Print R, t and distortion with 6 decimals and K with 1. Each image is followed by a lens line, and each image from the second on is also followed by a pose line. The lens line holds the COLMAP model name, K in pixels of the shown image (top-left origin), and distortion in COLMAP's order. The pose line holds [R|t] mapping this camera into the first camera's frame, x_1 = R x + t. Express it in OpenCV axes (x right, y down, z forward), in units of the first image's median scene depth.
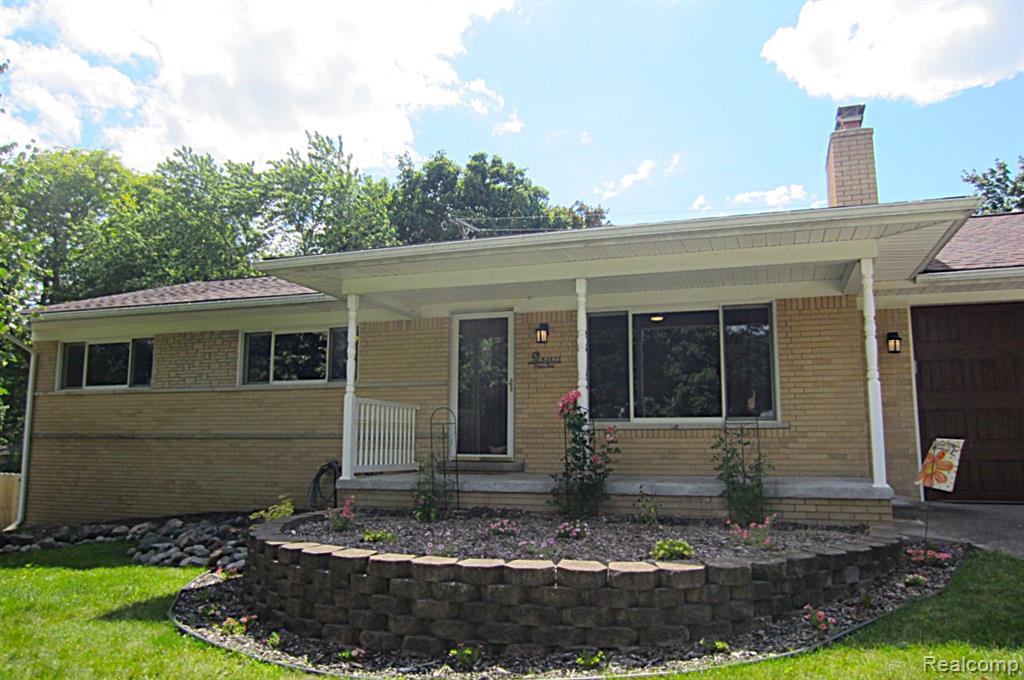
lens RADIAL K [[752.8, 0, 512.0], [0, 752.8, 340.0], [0, 0, 1]] dist [-0.004253, -0.000327]
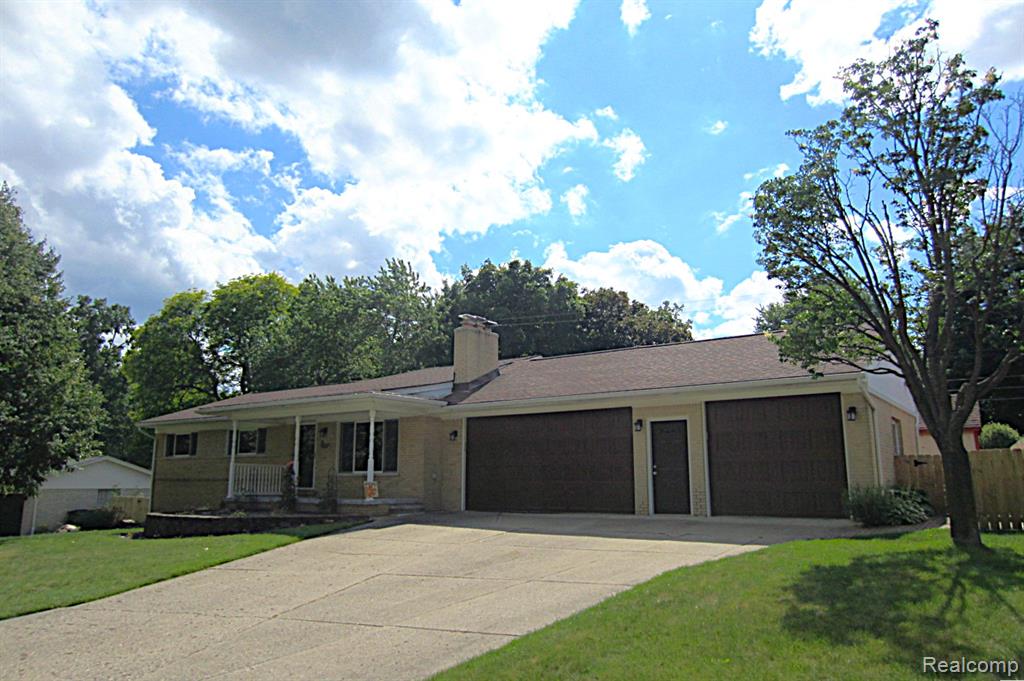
lens RADIAL K [[749.2, 0, 512.0], [0, 749.2, 340.5], [0, 0, 1]] dist [-0.008692, -0.002474]
pose [[0.961724, -0.053022, -0.268840, 0.886466], [0.038047, 0.997436, -0.060611, -0.093533], [0.271364, 0.048062, 0.961276, -0.737698]]
